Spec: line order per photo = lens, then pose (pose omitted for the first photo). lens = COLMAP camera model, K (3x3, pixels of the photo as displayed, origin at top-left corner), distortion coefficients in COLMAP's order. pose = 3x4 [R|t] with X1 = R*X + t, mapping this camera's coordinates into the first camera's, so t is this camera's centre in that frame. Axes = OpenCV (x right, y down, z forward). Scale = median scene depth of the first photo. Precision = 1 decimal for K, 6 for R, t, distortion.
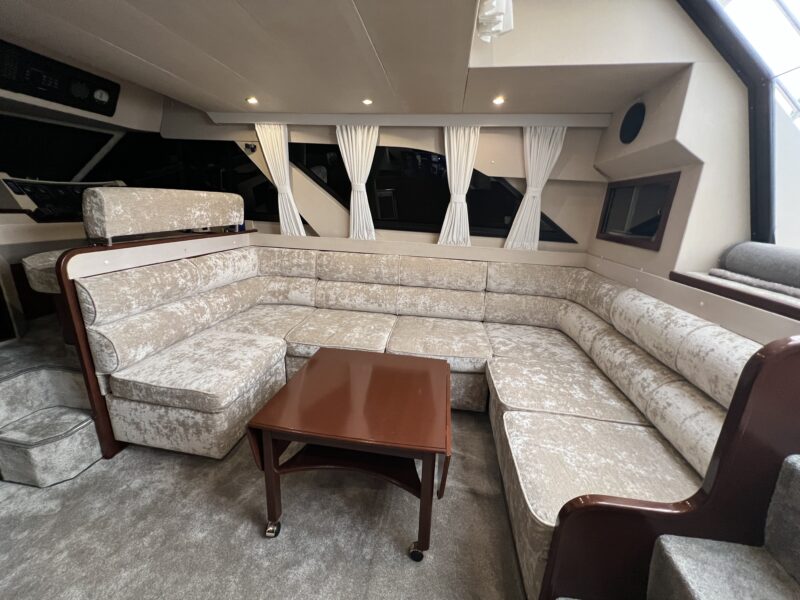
lens RADIAL K [[318.6, 0, 399.5], [0, 318.6, 298.7], [0, 0, 1]] dist [0.001206, 0.000349]
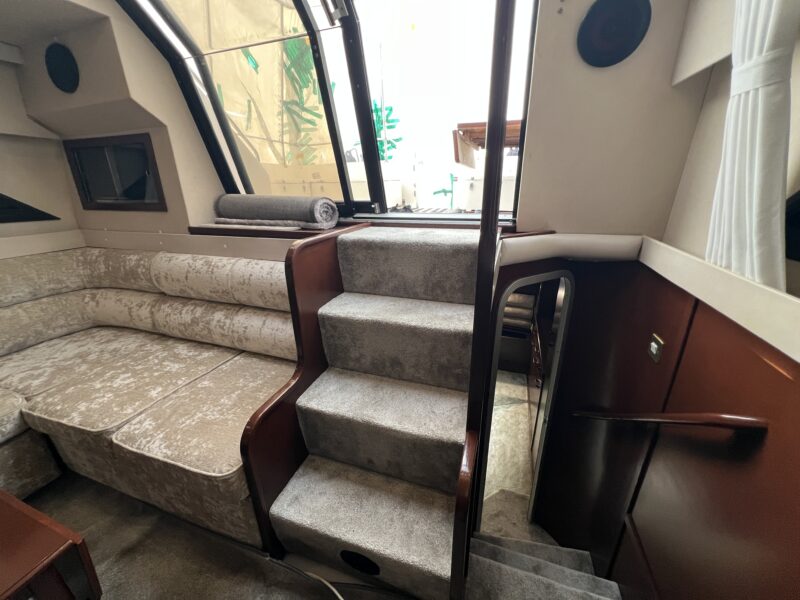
lens RADIAL K [[318.6, 0, 397.9], [0, 318.6, 298.4], [0, 0, 1]] dist [0.001206, 0.000349]
pose [[0.193423, -0.372094, 0.907818, -0.086632], [0.296555, 0.904184, 0.307419, 0.011256], [-0.935223, 0.209756, 0.285236, 0.033864]]
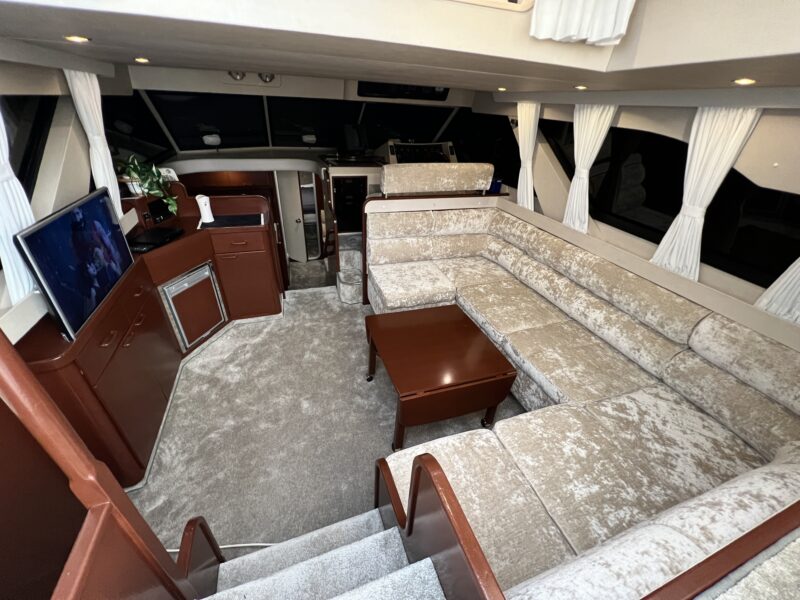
lens RADIAL K [[318.6, 0, 399.1], [0, 318.6, 299.0], [0, 0, 1]] dist [0.001206, 0.000349]
pose [[0.460067, 0.440199, -0.771079, 0.602829], [-0.277765, 0.896212, 0.345907, -0.236783], [0.843318, 0.055039, 0.534589, 0.108052]]
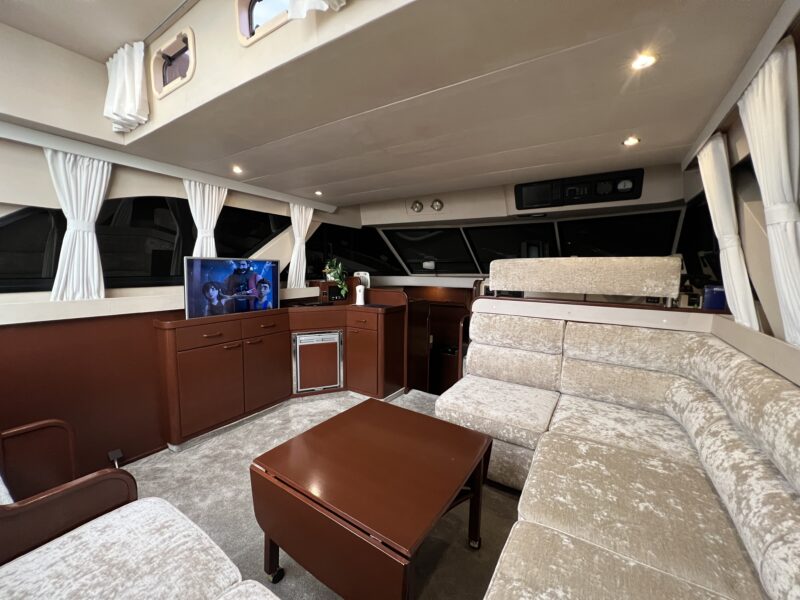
lens RADIAL K [[318.6, 0, 397.5], [0, 318.6, 296.7], [0, 0, 1]] dist [0.001206, 0.000349]
pose [[-0.417606, 0.030500, -0.908116, 0.523921], [-0.287970, 0.943472, 0.164114, -0.221692], [0.861788, 0.330045, -0.385217, 0.944512]]
